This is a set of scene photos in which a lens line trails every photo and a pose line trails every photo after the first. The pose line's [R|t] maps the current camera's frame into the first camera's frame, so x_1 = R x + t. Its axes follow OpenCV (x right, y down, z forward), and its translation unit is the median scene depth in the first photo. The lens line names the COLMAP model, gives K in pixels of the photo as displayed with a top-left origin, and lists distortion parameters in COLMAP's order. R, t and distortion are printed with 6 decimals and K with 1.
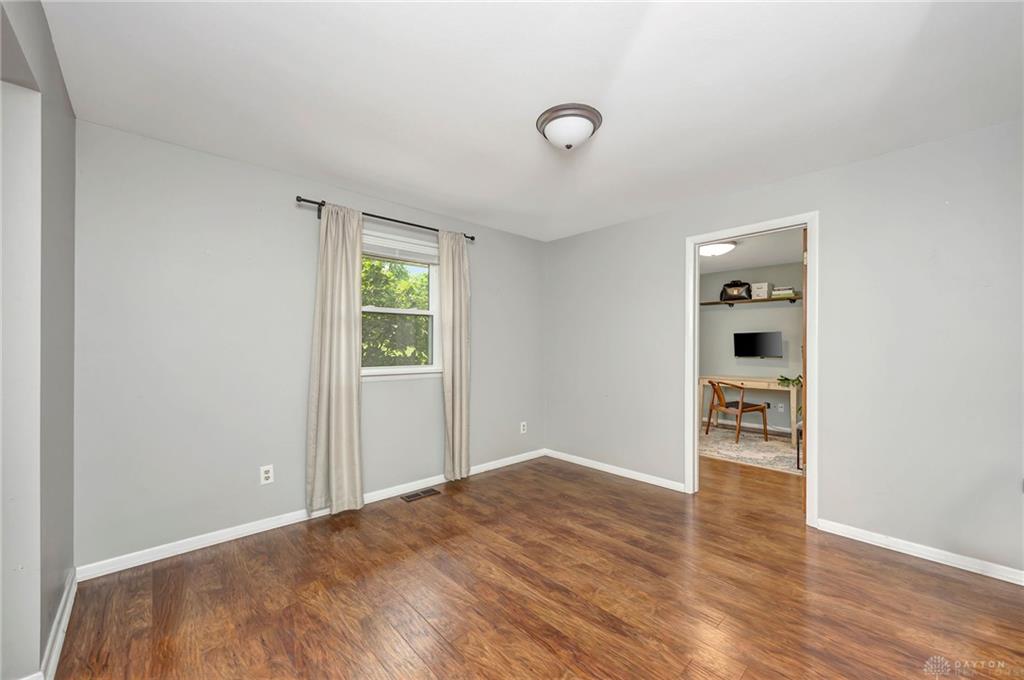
lens RADIAL K [[399.5, 0, 520.2], [0, 399.5, 345.2], [0, 0, 1]] dist [-0.000767, 0.000115]
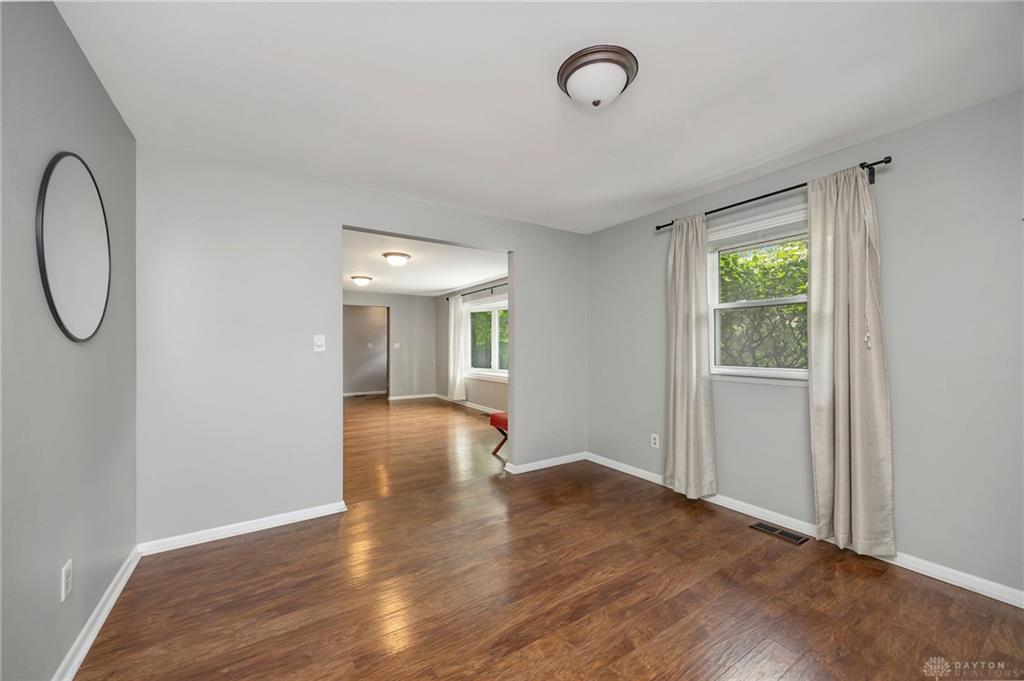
lens RADIAL K [[399.5, 0, 515.4], [0, 399.5, 339.8], [0, 0, 1]] dist [-0.000767, 0.000115]
pose [[-0.176076, -0.015624, -0.984253, 0.762531], [0.004156, 0.999853, -0.016615, 0.006450], [0.984368, -0.007017, -0.175985, 0.773271]]
